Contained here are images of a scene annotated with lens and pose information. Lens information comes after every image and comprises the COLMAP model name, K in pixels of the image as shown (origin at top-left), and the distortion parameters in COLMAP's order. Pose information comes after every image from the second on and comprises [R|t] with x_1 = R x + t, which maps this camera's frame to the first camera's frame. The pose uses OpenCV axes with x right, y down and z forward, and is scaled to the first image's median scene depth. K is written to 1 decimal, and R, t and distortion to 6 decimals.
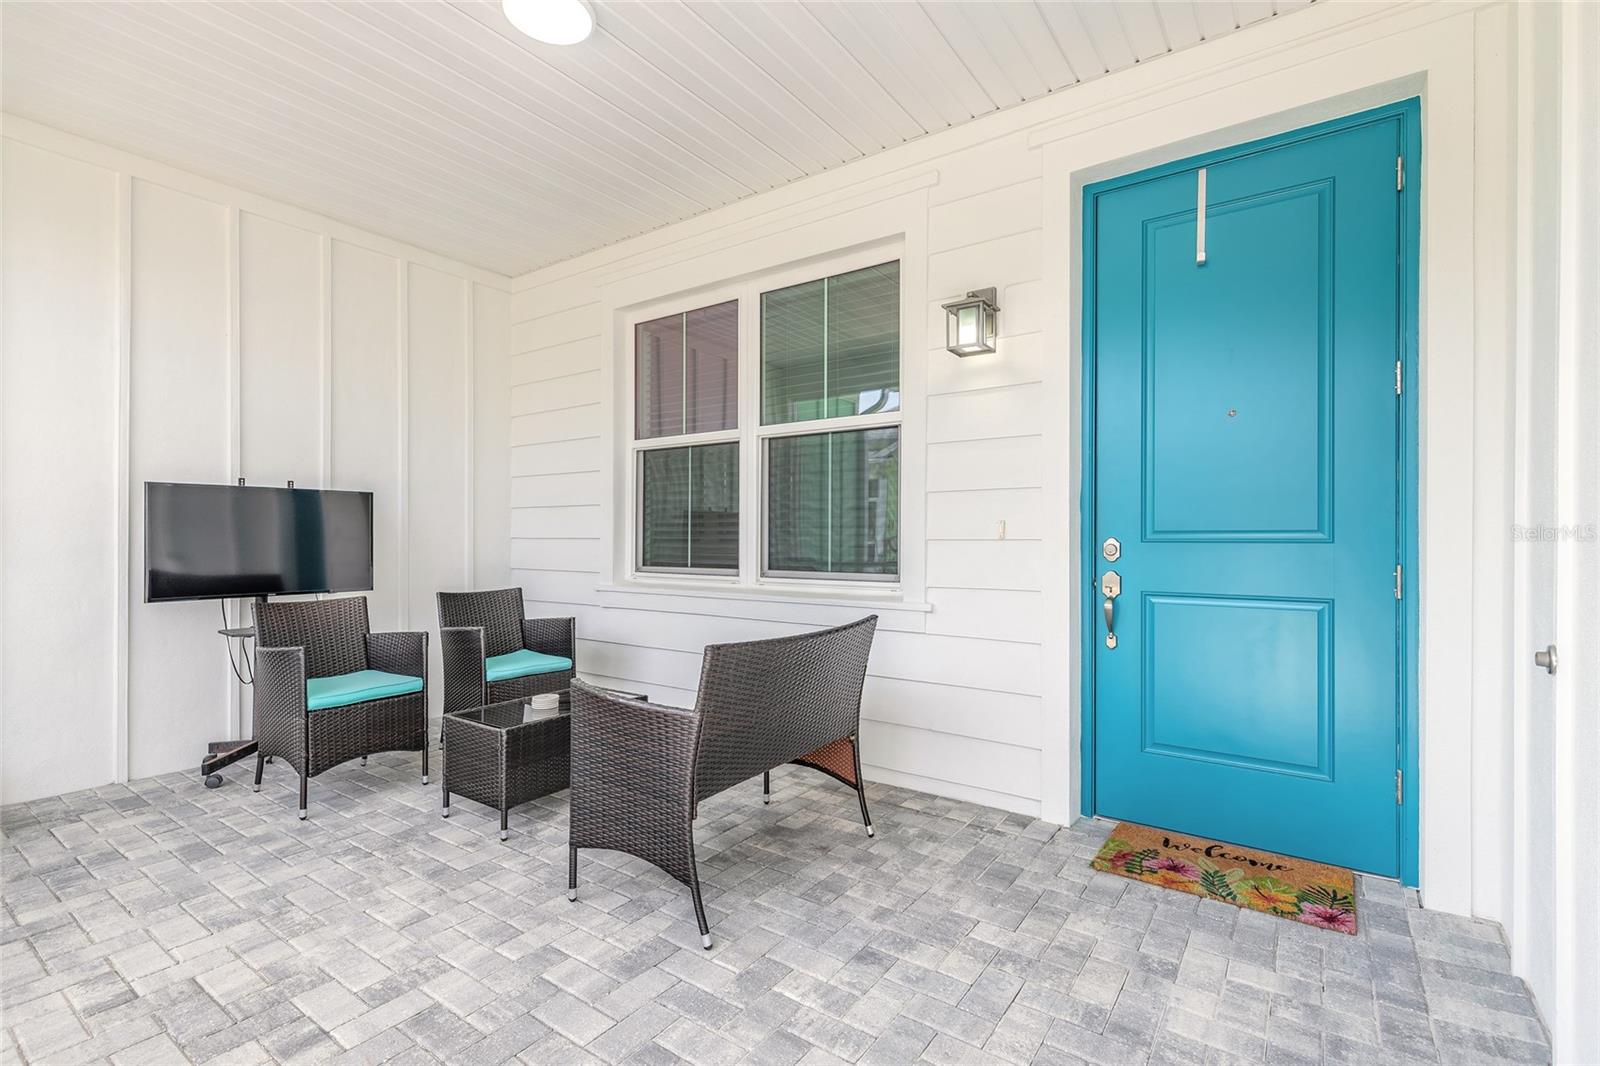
lens RADIAL K [[723.3, 0, 797.0], [0, 723.3, 540.4], [0, 0, 1]] dist [0.007033, -0.001016]
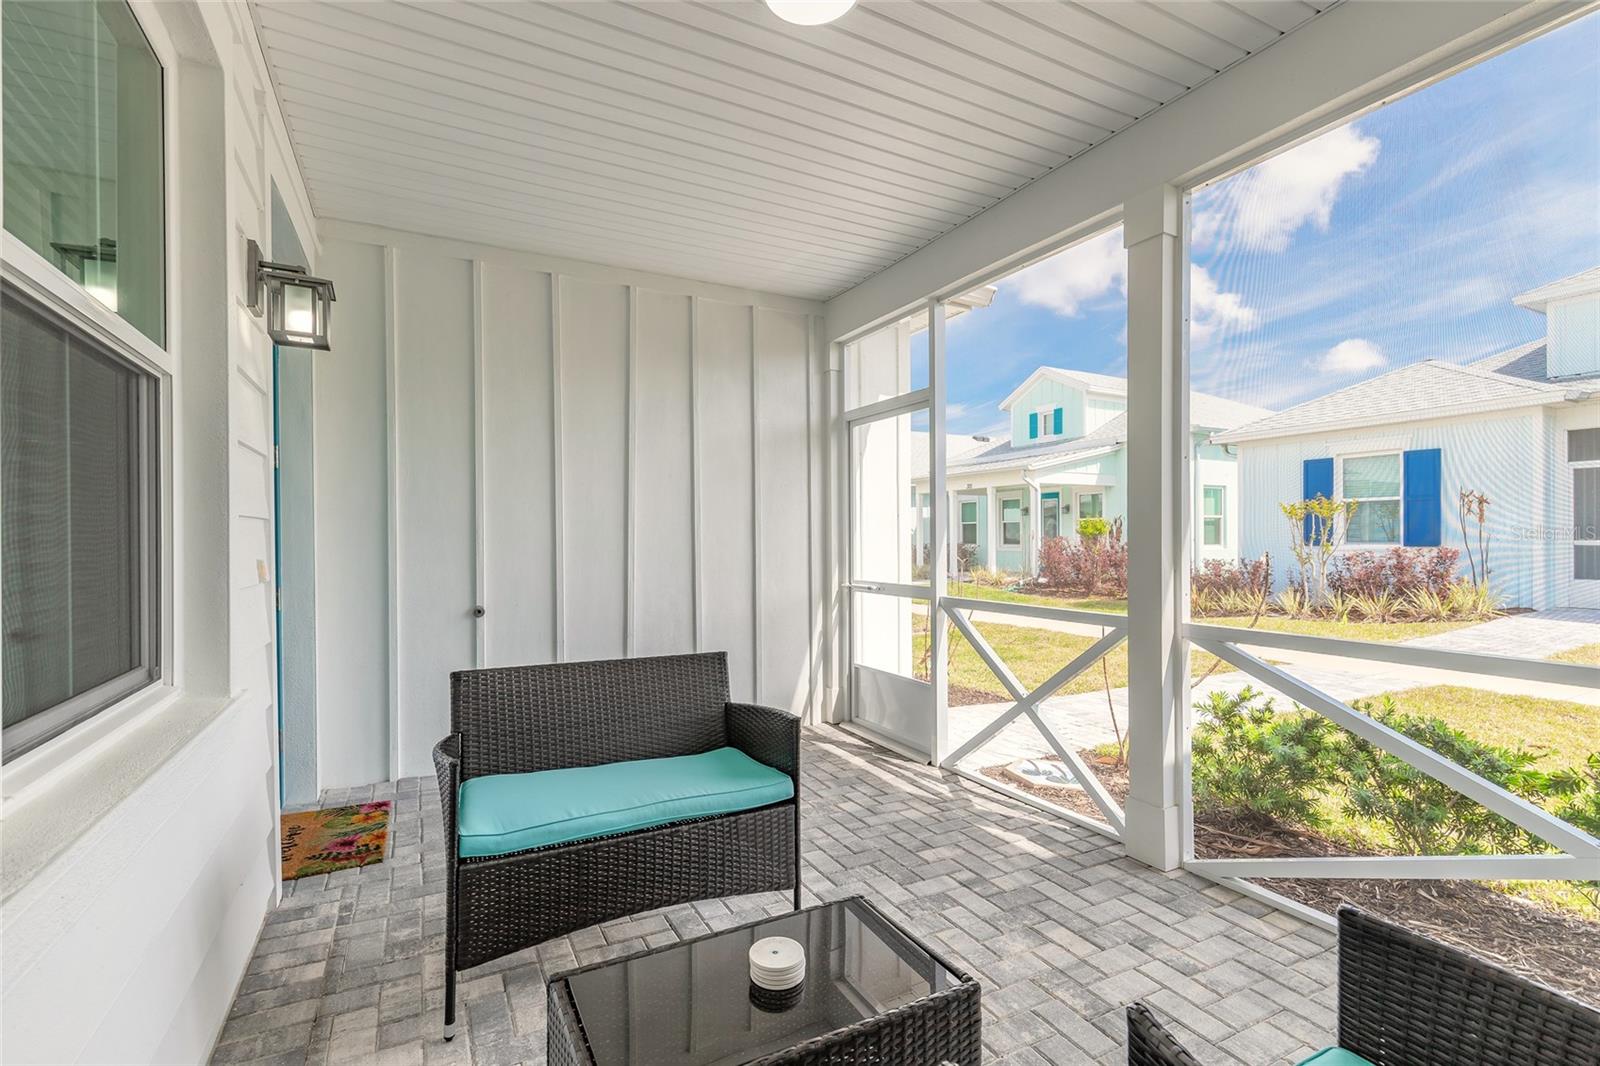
lens RADIAL K [[723.3, 0, 797.0], [0, 723.3, 540.4], [0, 0, 1]] dist [0.007033, -0.001016]
pose [[-0.886616, -0.003645, 0.462493, -0.791601], [-0.002814, 0.999993, 0.002486, -0.065881], [-0.462498, 0.000903, -0.886620, 1.943329]]
